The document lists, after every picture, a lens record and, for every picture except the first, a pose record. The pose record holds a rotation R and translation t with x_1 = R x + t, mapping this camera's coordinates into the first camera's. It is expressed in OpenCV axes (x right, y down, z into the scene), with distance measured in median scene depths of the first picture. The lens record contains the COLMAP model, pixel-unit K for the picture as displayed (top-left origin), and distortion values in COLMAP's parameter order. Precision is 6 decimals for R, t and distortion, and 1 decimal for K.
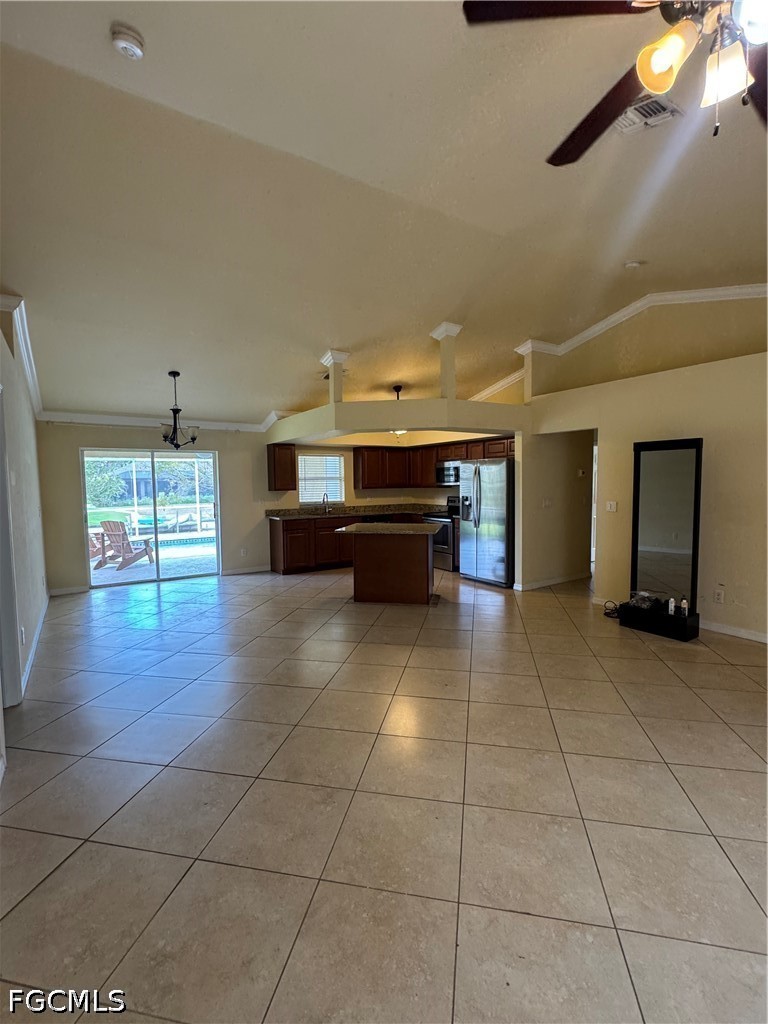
lens RADIAL K [[469.9, 0, 385.2], [0, 469.9, 512.6], [0, 0, 1]] dist [-0.005425, -0.000032]
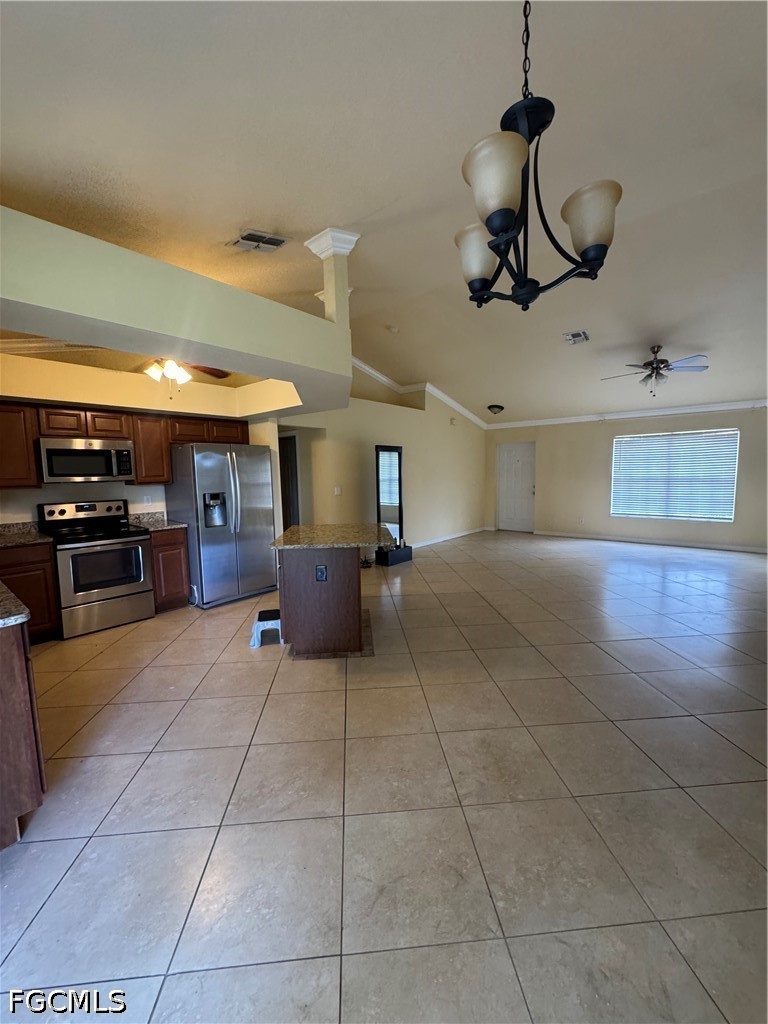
lens RADIAL K [[410.4, 0, 384.7], [0, 410.4, 511.9], [0, 0, 1]] dist [-0.003003, 0.000238]
pose [[-0.276498, -0.081431, 0.957558, -0.427120], [0.084313, 0.990506, 0.108578, -0.044388], [-0.957309, 0.110757, -0.267007, 0.775301]]
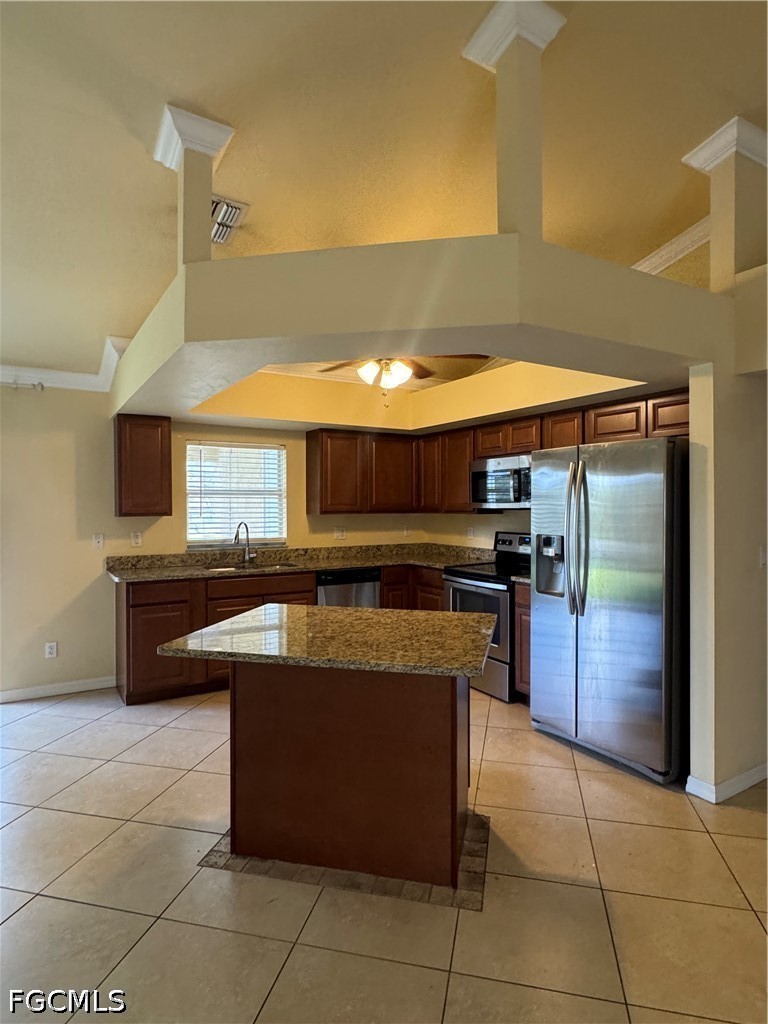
lens RADIAL K [[580.8, 0, 378.9], [0, 580.8, 509.7], [0, 0, 1]] dist [0.003248, 0.000985]
pose [[0.999224, 0.009693, -0.038168, 0.036448], [-0.011779, 0.998427, -0.054807, -0.023332], [0.037577, 0.055214, 0.997767, 0.408595]]
